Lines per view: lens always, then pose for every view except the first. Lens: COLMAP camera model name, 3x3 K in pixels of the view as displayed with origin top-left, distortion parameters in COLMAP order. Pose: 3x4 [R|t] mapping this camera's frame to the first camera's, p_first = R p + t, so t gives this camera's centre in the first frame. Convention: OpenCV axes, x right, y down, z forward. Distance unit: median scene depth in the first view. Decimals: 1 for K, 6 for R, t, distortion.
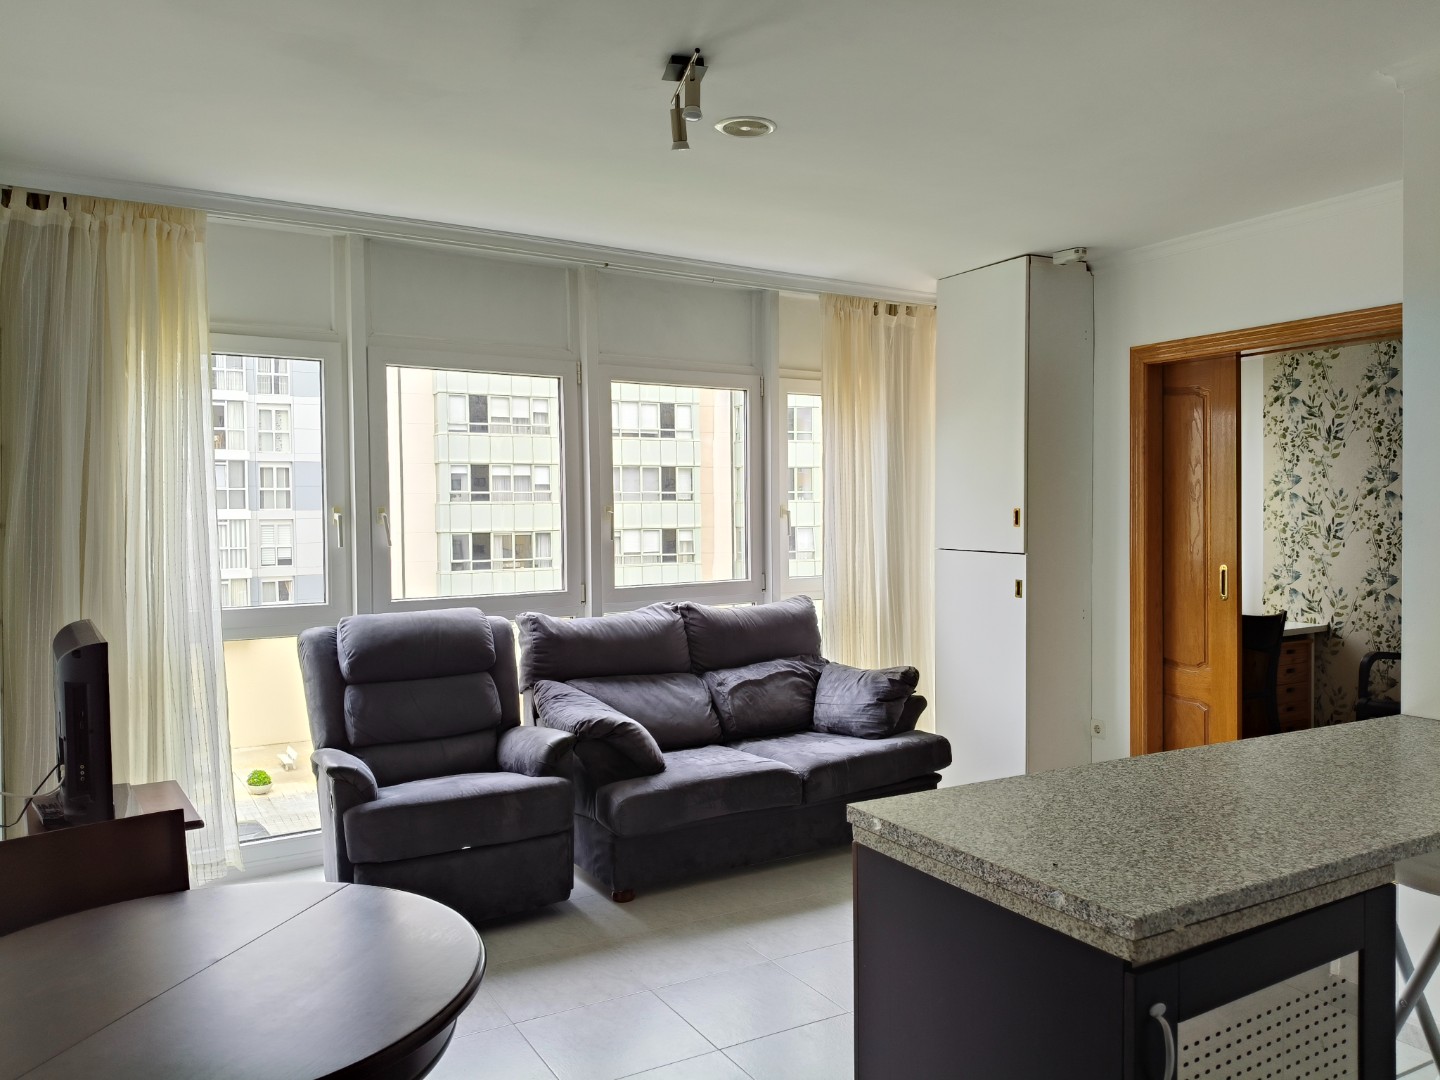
lens RADIAL K [[1106.3, 0, 717.2], [0, 1106.3, 534.8], [0, 0, 1]] dist [0.051198, -0.080385]
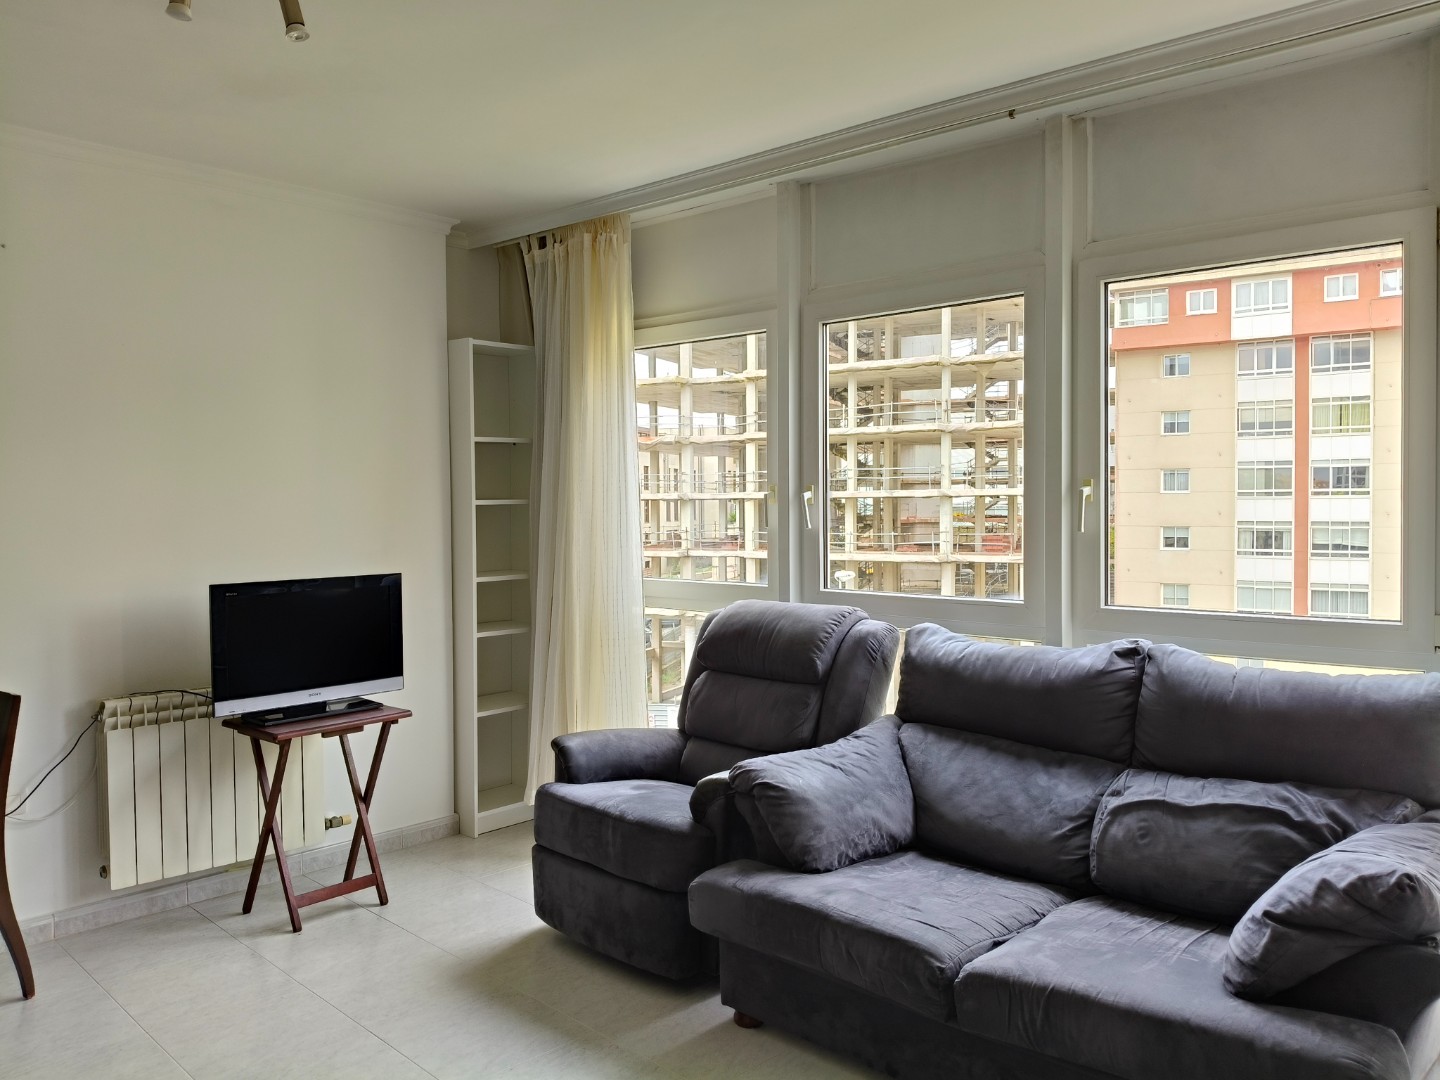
lens RADIAL K [[1106.3, 0, 717.2], [0, 1106.3, 534.8], [0, 0, 1]] dist [0.051198, -0.080385]
pose [[0.266200, 0.038974, -0.963130, 0.495657], [-0.020883, 0.999181, 0.034661, -0.013497], [0.963692, 0.010886, 0.266796, 0.644976]]
